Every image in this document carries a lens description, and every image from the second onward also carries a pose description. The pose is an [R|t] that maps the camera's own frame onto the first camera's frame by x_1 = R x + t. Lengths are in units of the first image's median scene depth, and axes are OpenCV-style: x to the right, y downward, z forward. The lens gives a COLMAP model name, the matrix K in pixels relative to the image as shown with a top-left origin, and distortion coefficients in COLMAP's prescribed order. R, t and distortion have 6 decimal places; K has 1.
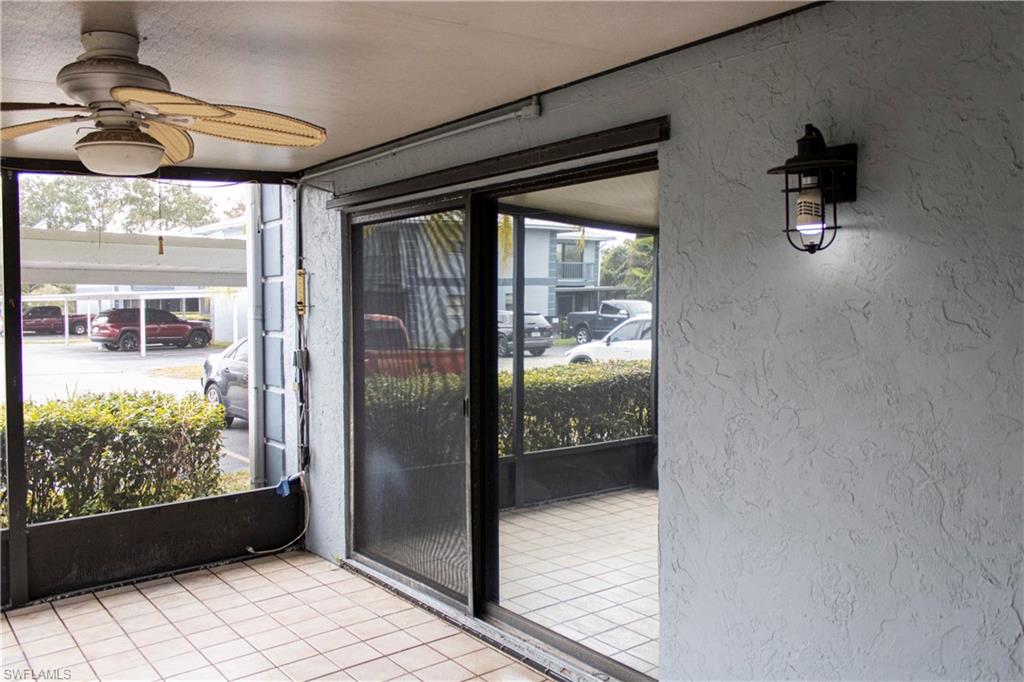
lens RADIAL K [[815.5, 0, 514.3], [0, 815.5, 341.8], [0, 0, 1]] dist [0.023471, -0.012822]
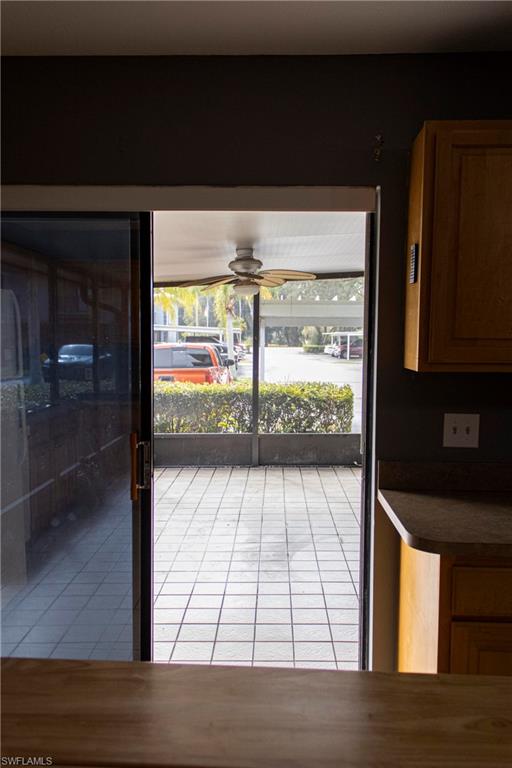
lens RADIAL K [[611.6, 0, 259.1], [0, 611.6, 380.6], [0, 0, 1]] dist [0.023471, -0.012822]
pose [[0.771237, 0.053120, -0.634327, 0.818469], [-0.037126, 0.998569, 0.038484, 0.009718], [0.635464, -0.006131, 0.772106, -0.563622]]
